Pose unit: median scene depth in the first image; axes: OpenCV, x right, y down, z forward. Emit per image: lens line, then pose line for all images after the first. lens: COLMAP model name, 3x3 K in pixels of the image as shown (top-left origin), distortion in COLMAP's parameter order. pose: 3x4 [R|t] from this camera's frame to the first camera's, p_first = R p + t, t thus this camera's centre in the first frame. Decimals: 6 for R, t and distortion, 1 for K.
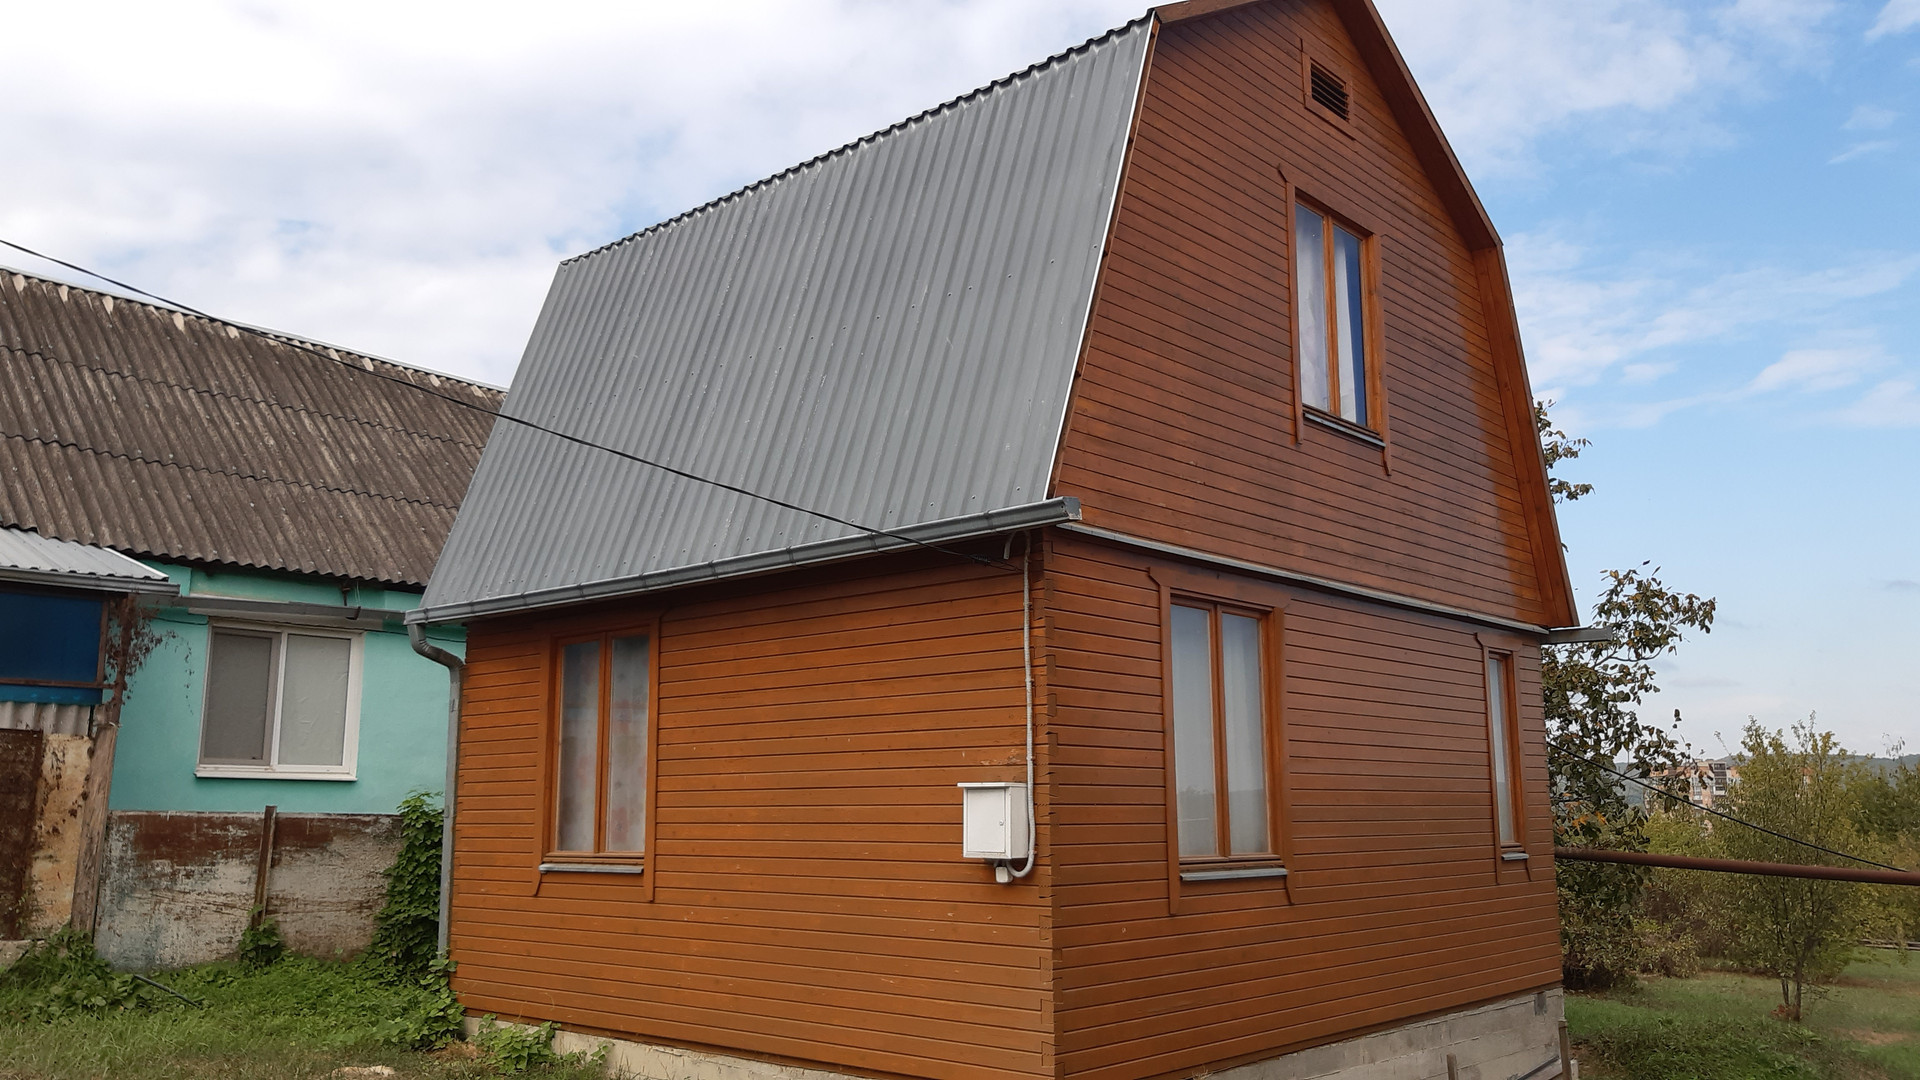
lens RADIAL K [[1513.7, 0, 960.0], [0, 1513.7, 540.0], [0, 0, 1]] dist [0.054020, -0.105893]
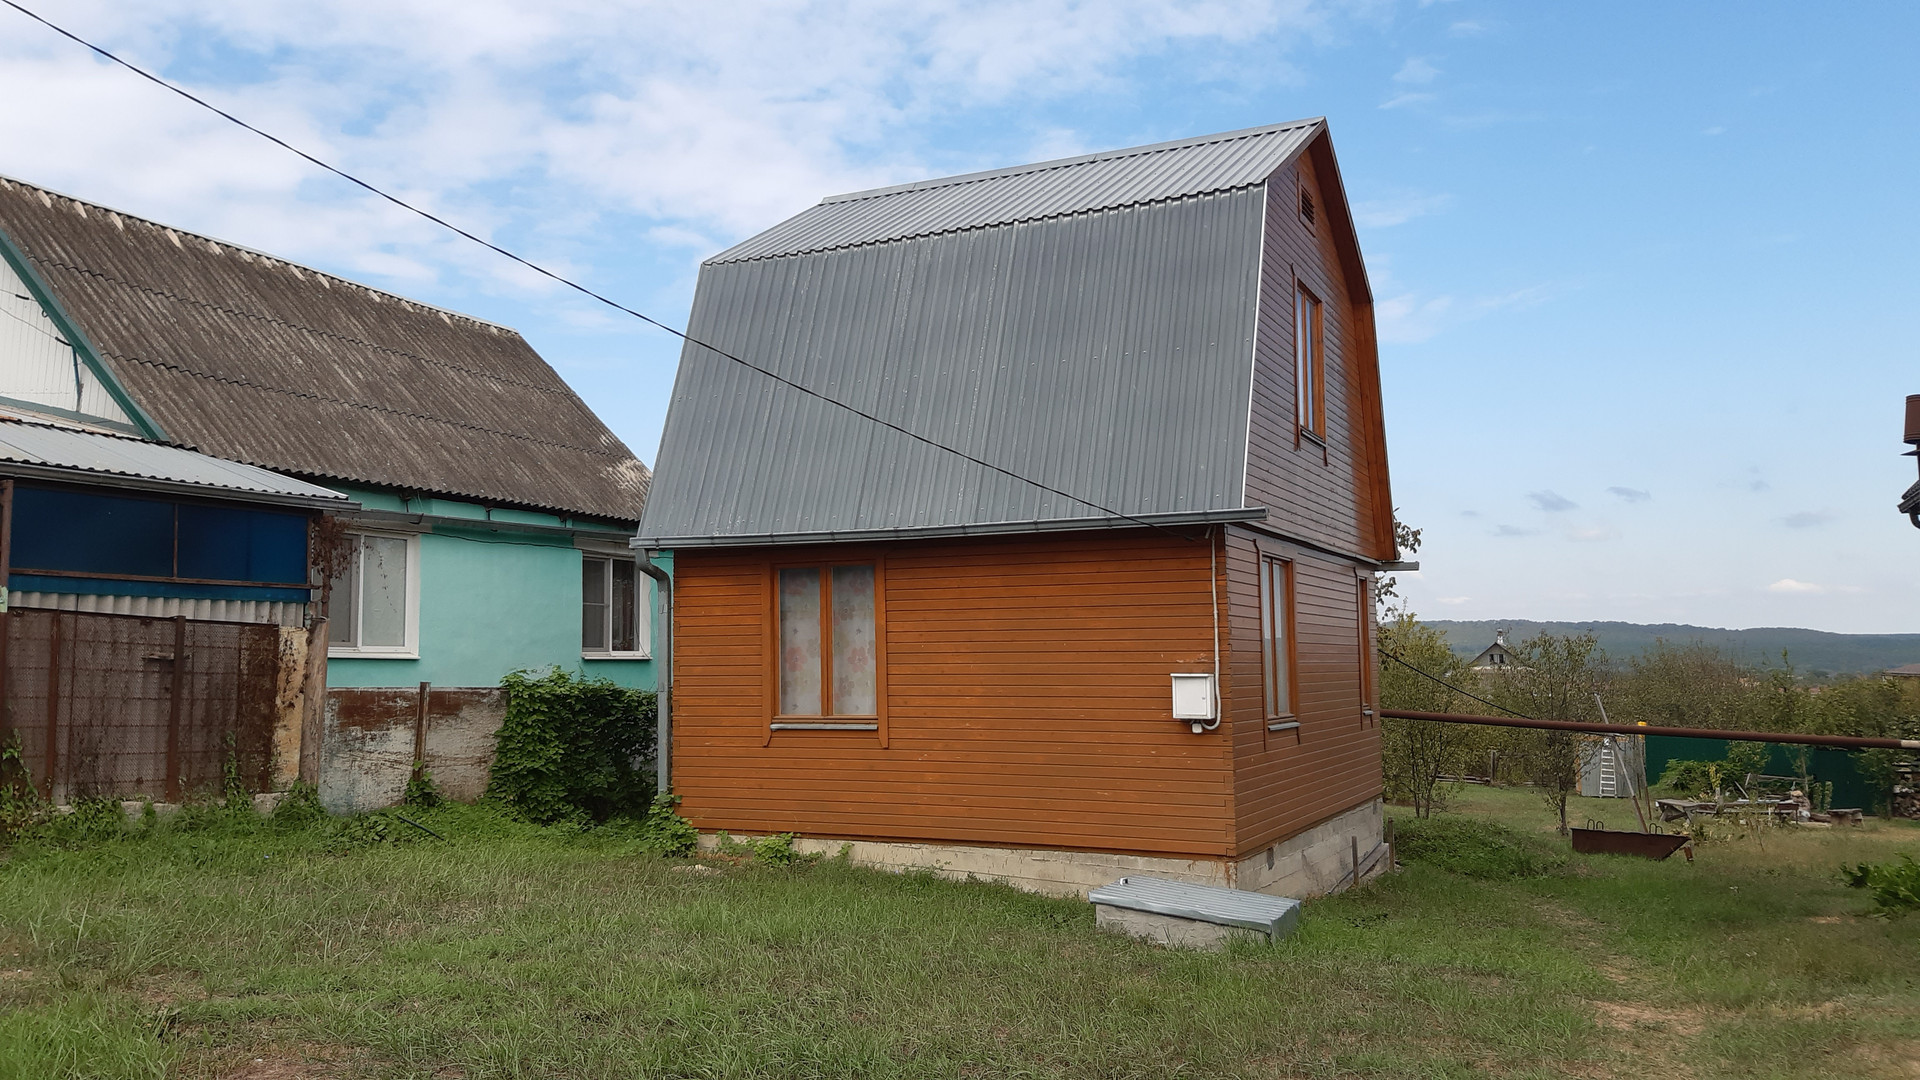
lens RADIAL K [[1474.5, 0, 929.8], [0, 1474.5, 536.0], [0, 0, 1]] dist [0.112822, -0.210867]
pose [[0.966771, 0.020093, 0.254851, -0.414863], [-0.042261, 0.995752, 0.081807, -0.067741], [-0.252125, -0.089858, 0.963514, -0.291980]]
